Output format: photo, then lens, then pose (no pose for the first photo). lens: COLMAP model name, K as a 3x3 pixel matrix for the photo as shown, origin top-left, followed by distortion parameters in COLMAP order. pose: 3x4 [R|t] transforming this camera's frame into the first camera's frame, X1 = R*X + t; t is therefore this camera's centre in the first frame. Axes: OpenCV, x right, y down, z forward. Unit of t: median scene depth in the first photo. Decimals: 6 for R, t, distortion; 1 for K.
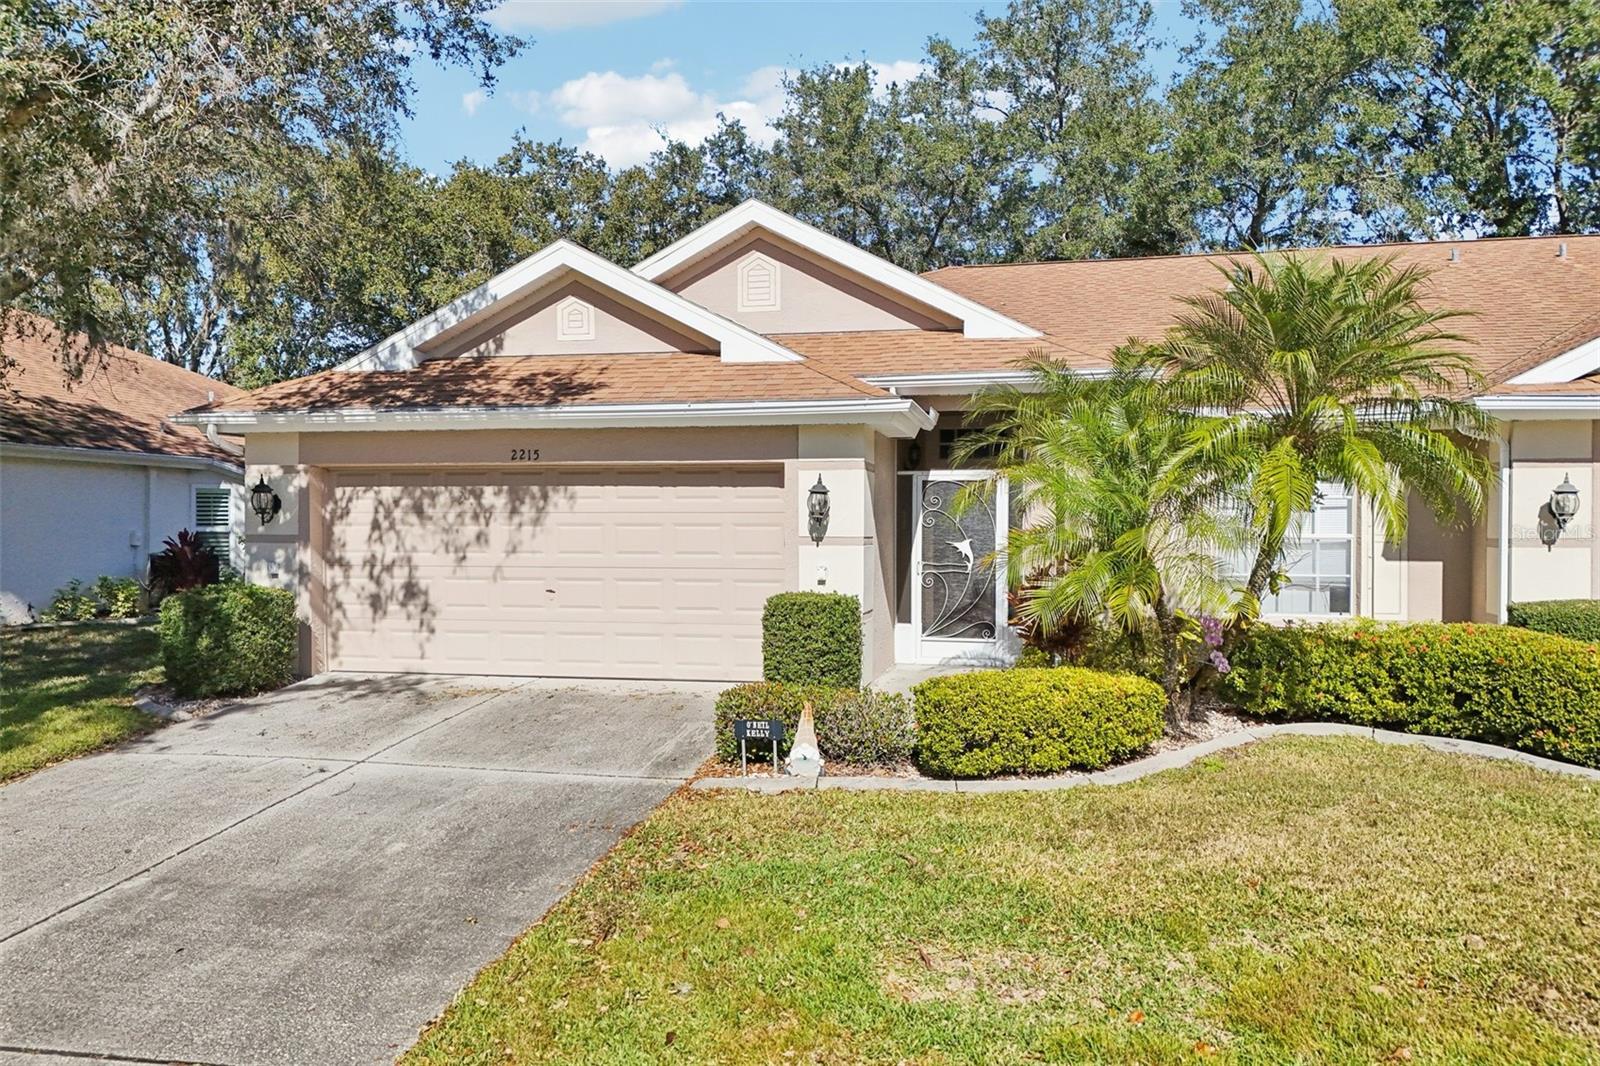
lens RADIAL K [[1171.7, 0, 790.8], [0, 1171.7, 536.9], [0, 0, 1]] dist [0.080389, -0.088191]
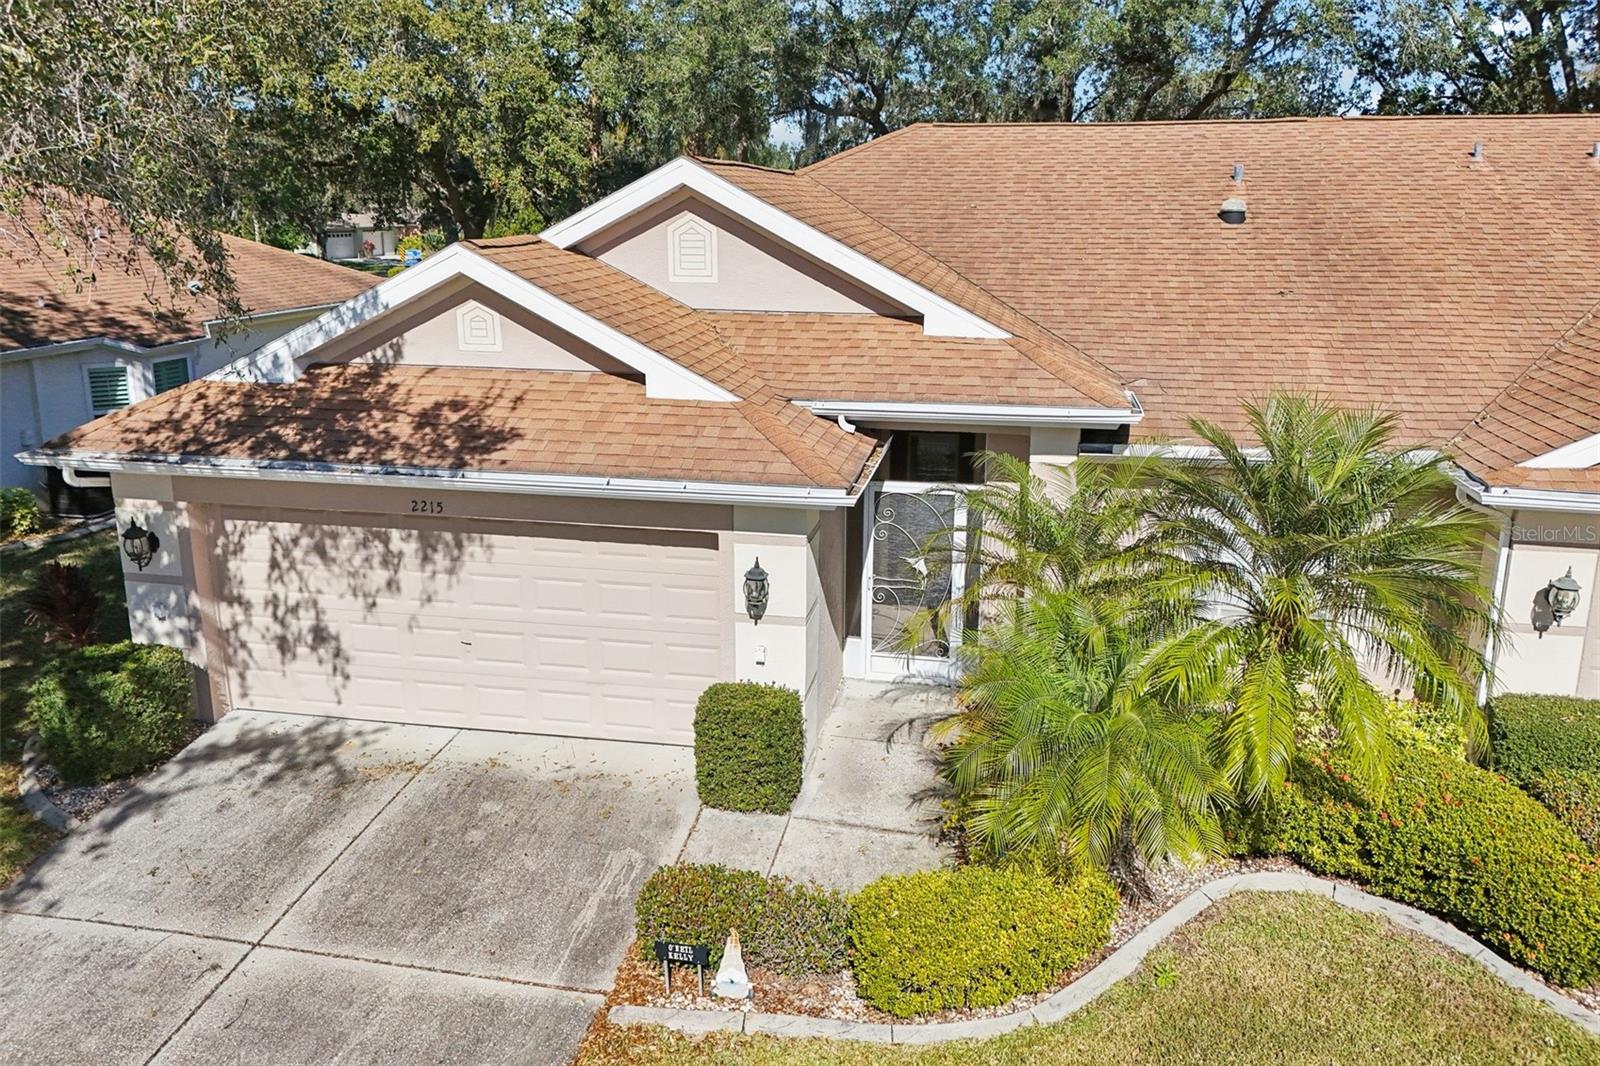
lens RADIAL K [[1170.7, 0, 803.5], [0, 1170.7, 508.7], [0, 0, 1]] dist [0.065402, -0.053878]
pose [[0.999460, -0.007482, 0.031995, 0.025685], [-0.000241, 0.972041, 0.234810, -0.267258], [-0.032858, -0.234691, 0.971515, 0.117104]]
